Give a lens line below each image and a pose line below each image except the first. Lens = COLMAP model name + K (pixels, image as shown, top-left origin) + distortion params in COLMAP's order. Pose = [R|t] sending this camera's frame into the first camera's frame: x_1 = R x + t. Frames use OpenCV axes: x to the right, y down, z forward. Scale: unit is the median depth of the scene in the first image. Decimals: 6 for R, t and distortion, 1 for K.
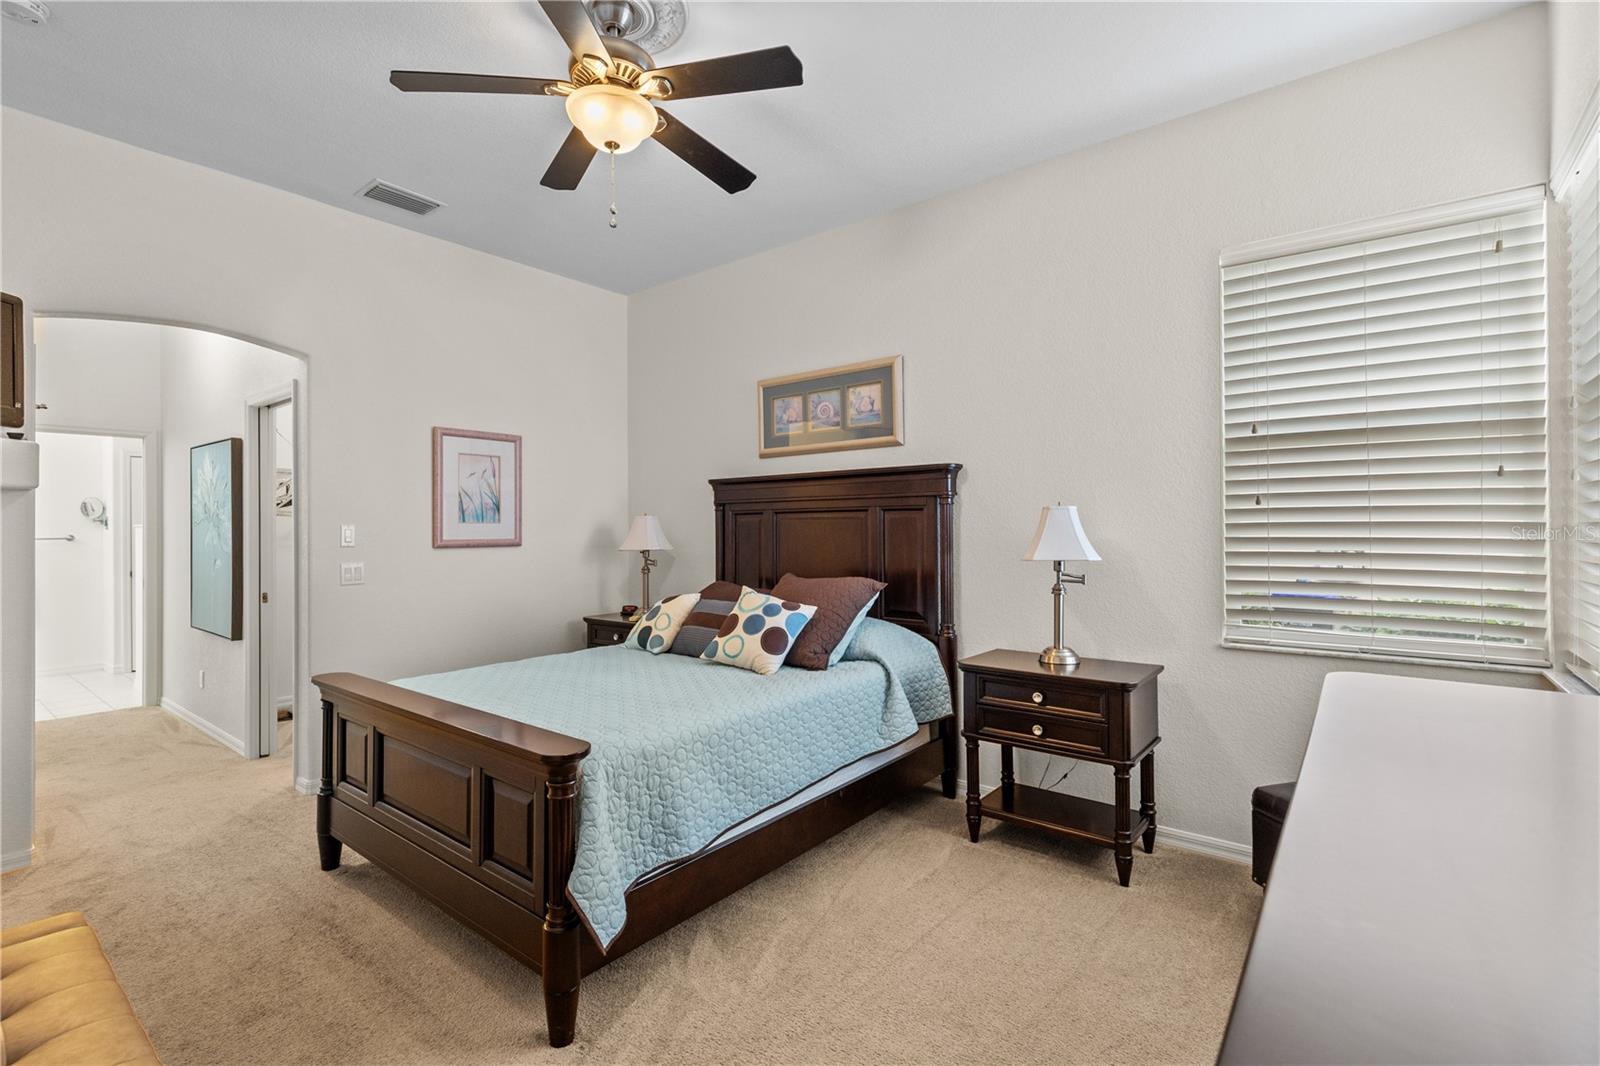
lens RADIAL K [[726.9, 0, 794.6], [0, 726.9, 522.9], [0, 0, 1]] dist [0.010986, -0.003972]
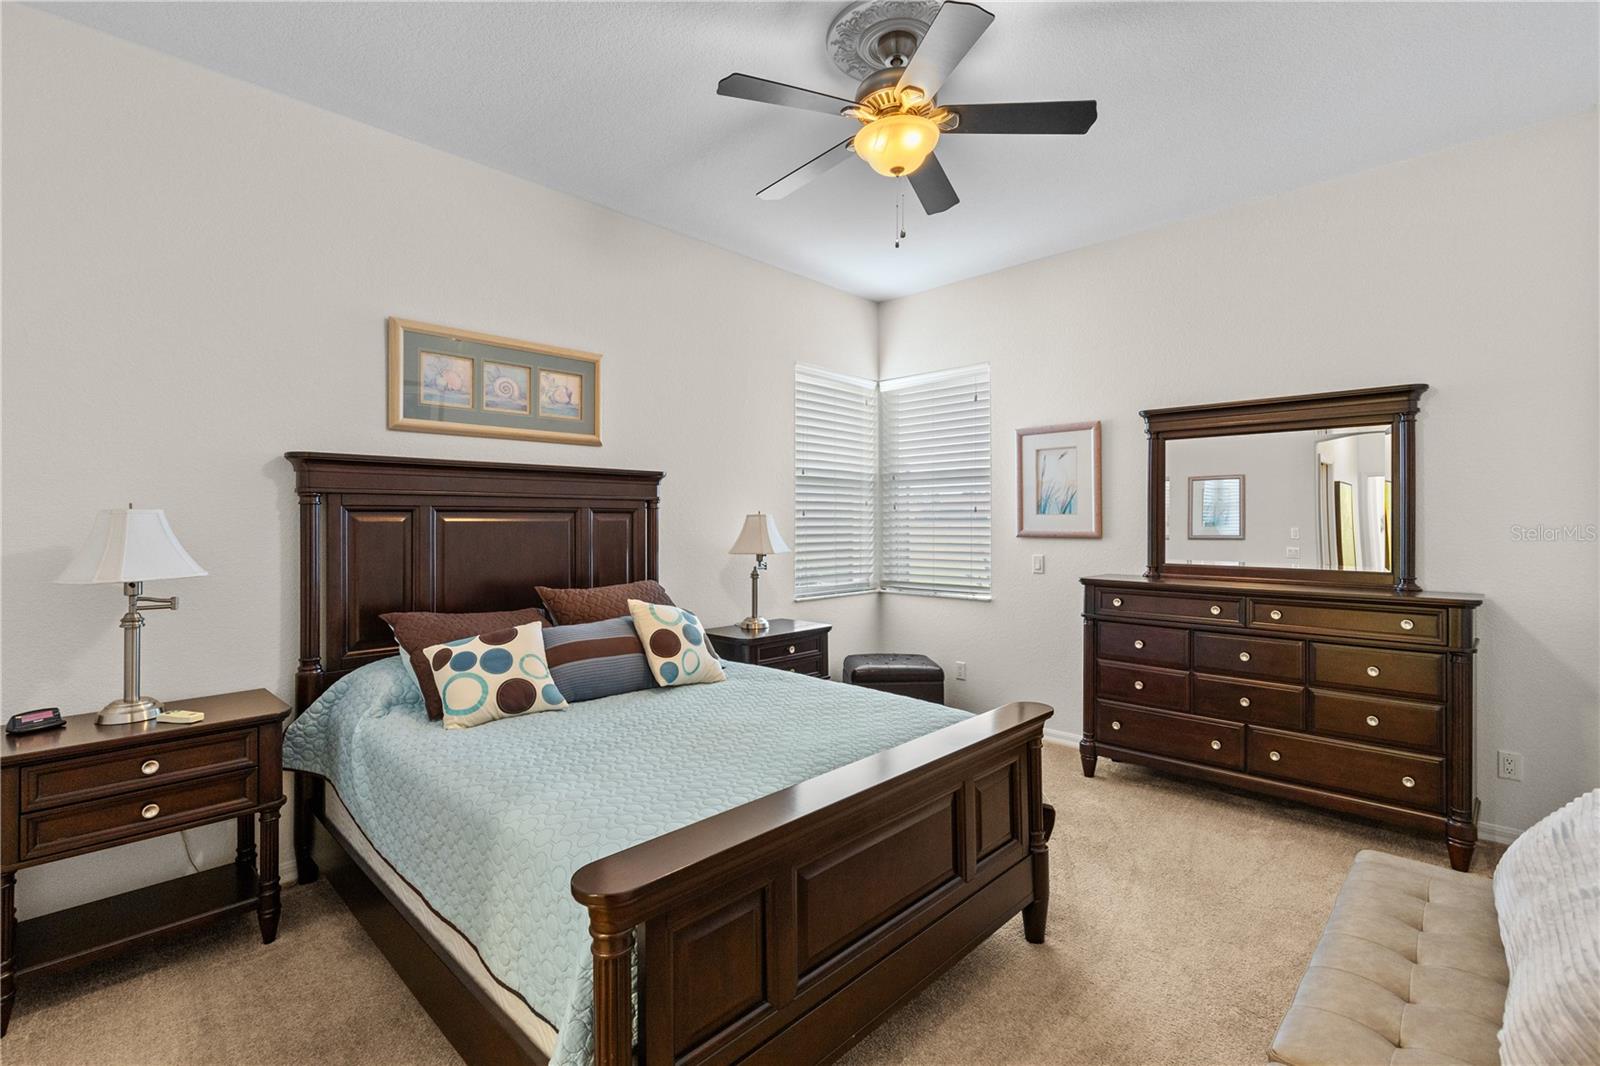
lens RADIAL K [[726.9, 0, 789.2], [0, 726.9, 523.6], [0, 0, 1]] dist [0.010986, -0.003972]
pose [[0.095151, 0.010260, 0.995410, -0.719879], [0.004497, 0.999932, -0.010737, 0.008379], [-0.995453, 0.005498, 0.095098, 0.584172]]
